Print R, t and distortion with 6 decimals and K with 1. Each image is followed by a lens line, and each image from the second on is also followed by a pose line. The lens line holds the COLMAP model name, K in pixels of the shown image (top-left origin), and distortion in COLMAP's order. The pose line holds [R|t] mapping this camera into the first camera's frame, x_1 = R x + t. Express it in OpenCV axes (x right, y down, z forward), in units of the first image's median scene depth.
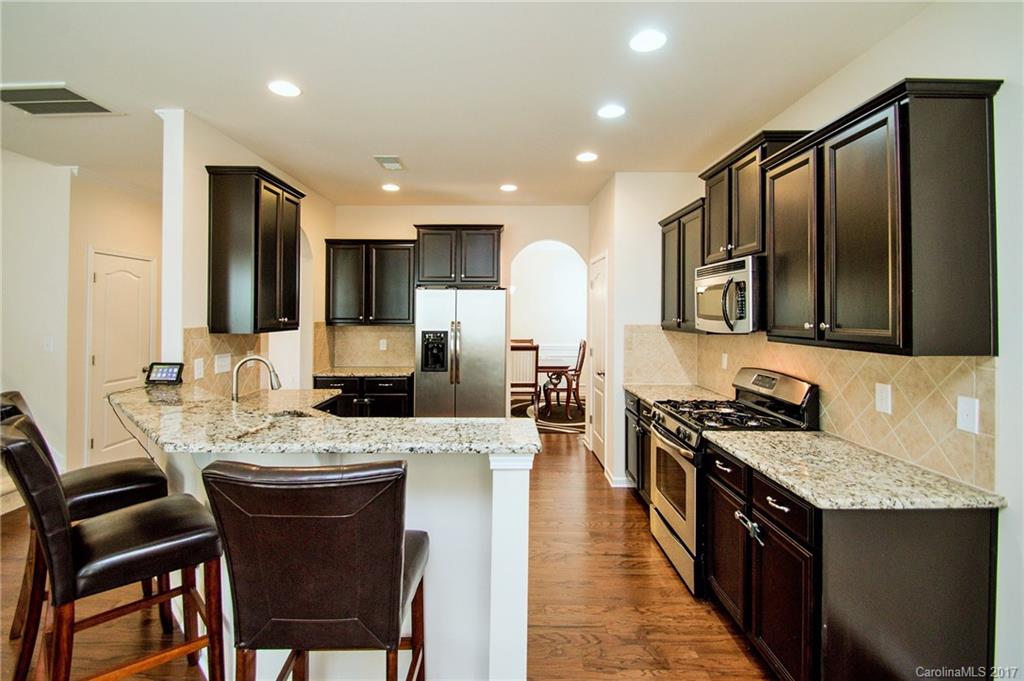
lens RADIAL K [[487.8, 0, 495.1], [0, 487.8, 304.5], [0, 0, 1]] dist [0.003268, -0.009918]
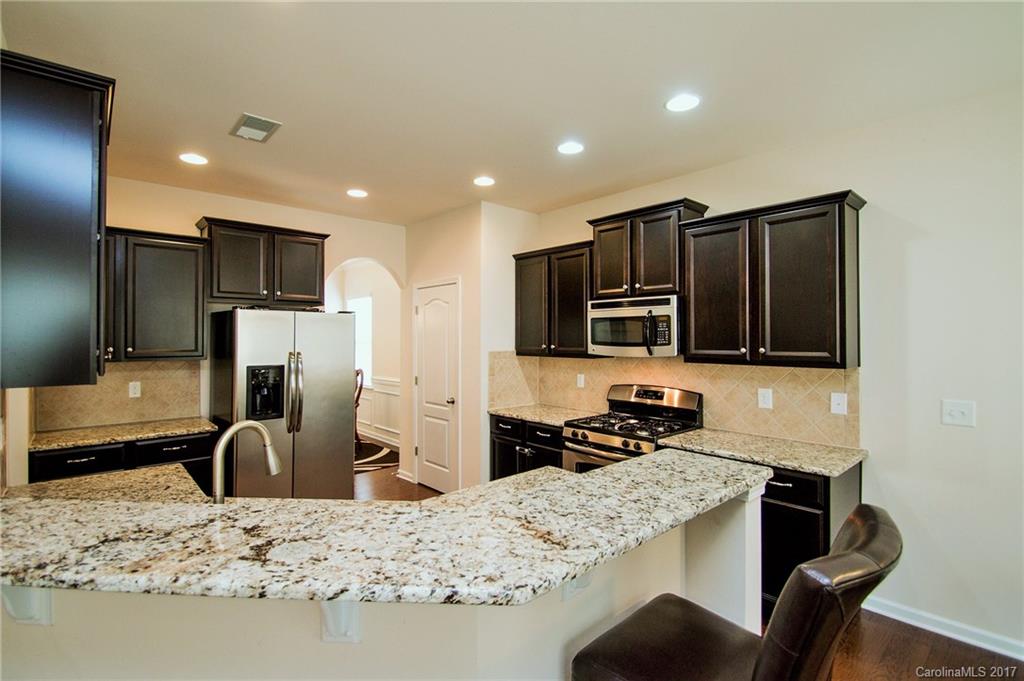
lens RADIAL K [[487.8, 0, 505.1], [0, 487.8, 334.1], [0, 0, 1]] dist [0.003268, -0.009918]
pose [[0.741854, 0.000620, 0.670561, -0.600400], [-0.008572, 0.999927, 0.008558, -0.006107], [-0.670507, -0.012097, 0.741805, 0.341739]]
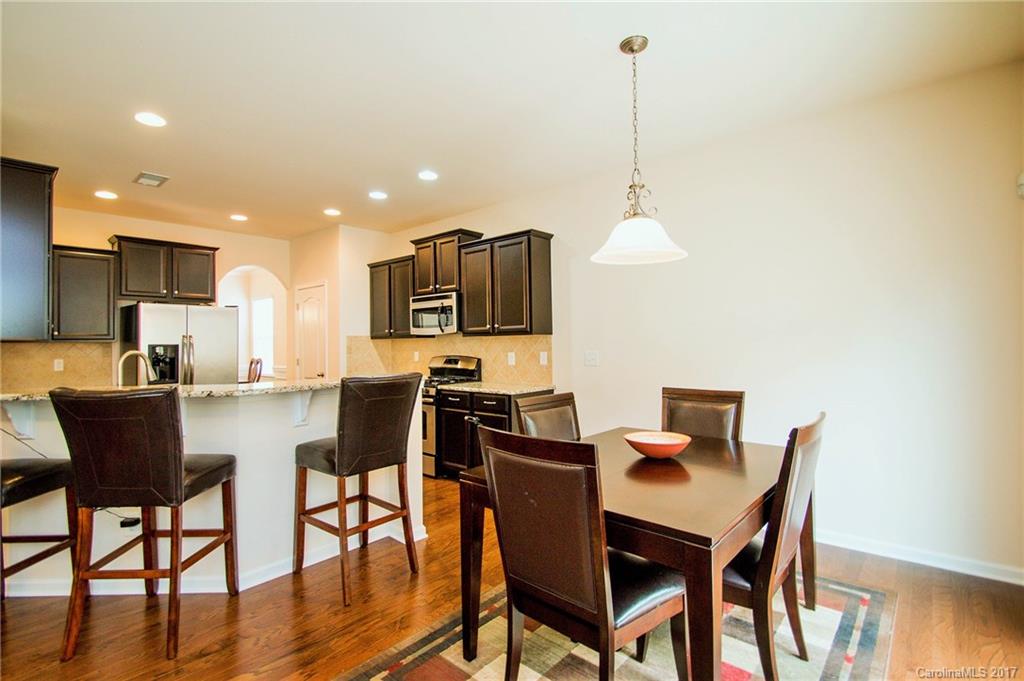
lens RADIAL K [[487.8, 0, 512.5], [0, 487.8, 333.6], [0, 0, 1]] dist [0.003268, -0.009918]
pose [[0.649283, -0.001385, 0.760546, -0.725974], [0.004999, 0.999985, -0.002447, 0.062971], [-0.760530, 0.005391, 0.649280, -0.375912]]
